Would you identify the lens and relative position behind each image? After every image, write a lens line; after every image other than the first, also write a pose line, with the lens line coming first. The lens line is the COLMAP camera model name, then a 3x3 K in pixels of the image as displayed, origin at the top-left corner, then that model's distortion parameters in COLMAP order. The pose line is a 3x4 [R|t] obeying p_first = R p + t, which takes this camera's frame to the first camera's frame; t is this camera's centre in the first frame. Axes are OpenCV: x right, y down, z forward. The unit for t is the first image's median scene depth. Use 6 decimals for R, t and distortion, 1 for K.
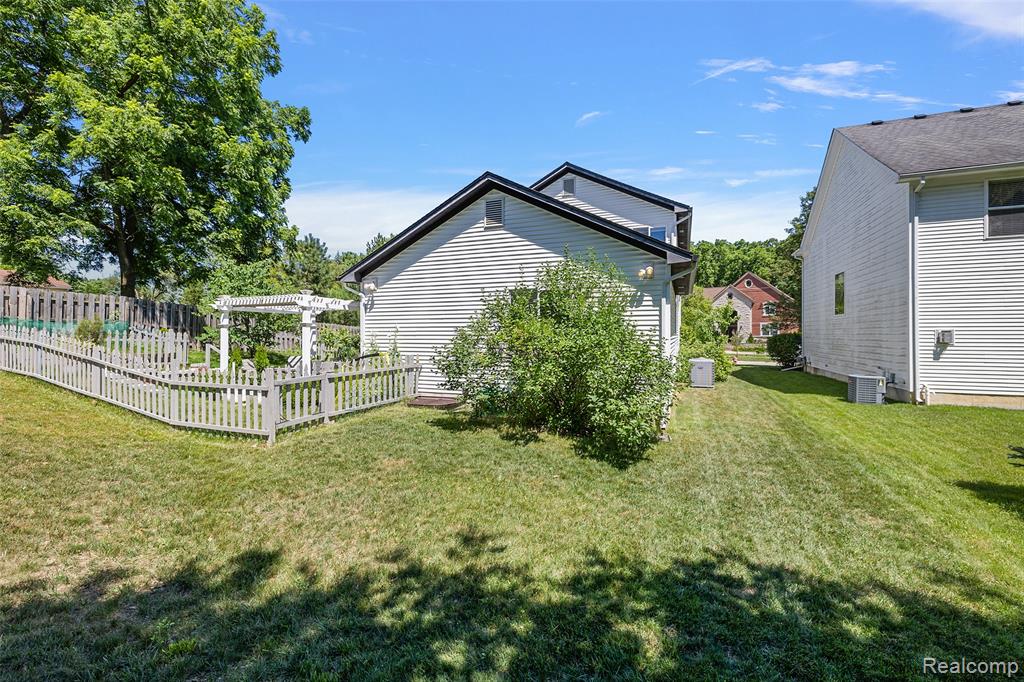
lens RADIAL K [[443.0, 0, 511.6], [0, 443.0, 336.5], [0, 0, 1]] dist [-0.000398, -0.000216]
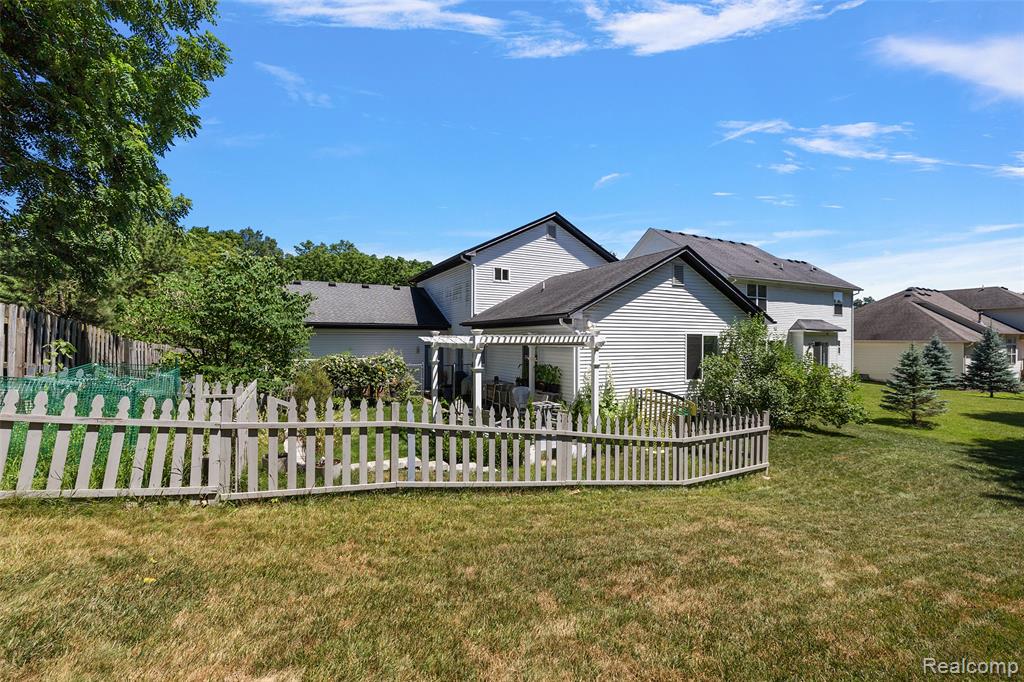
lens RADIAL K [[441.1, 0, 512.0], [0, 441.1, 341.0], [0, 0, 1]] dist [-0.001941, -0.000154]
pose [[0.645833, -0.000733, 0.763478, -1.266007], [-0.001059, 0.999998, 0.001856, -0.080048], [-0.763478, -0.002007, 0.645831, 0.498552]]
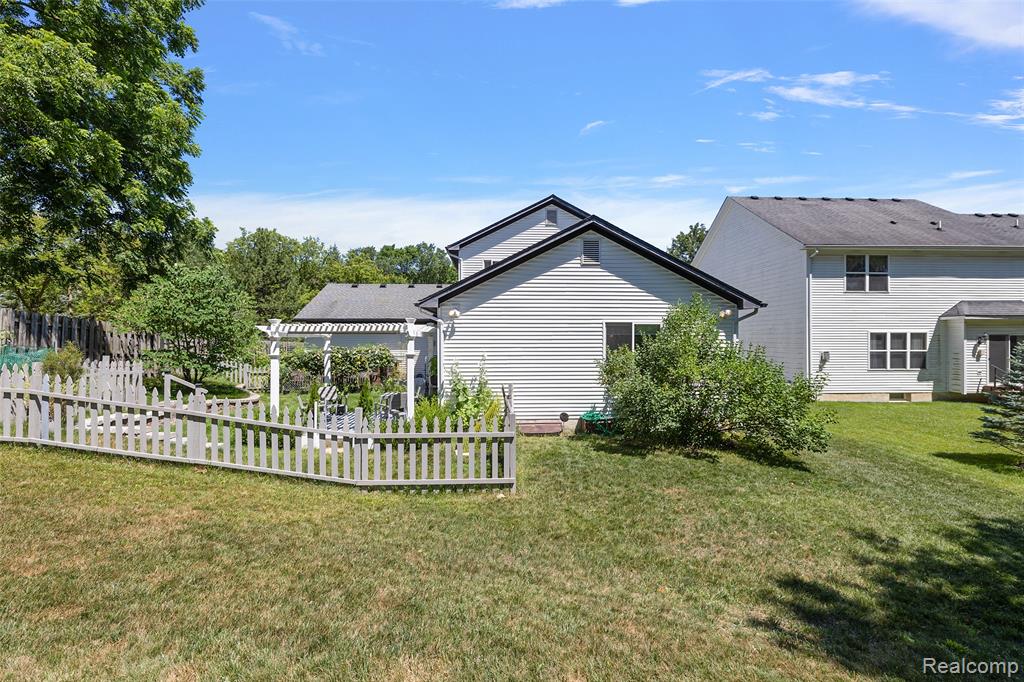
lens RADIAL K [[443.0, 0, 511.6], [0, 443.0, 336.5], [0, 0, 1]] dist [-0.000398, -0.000216]
pose [[0.909664, 0.000860, 0.415345, -0.629805], [0.001224, 0.999988, -0.004751, -0.060226], [-0.415344, 0.004830, 0.909652, 0.079894]]
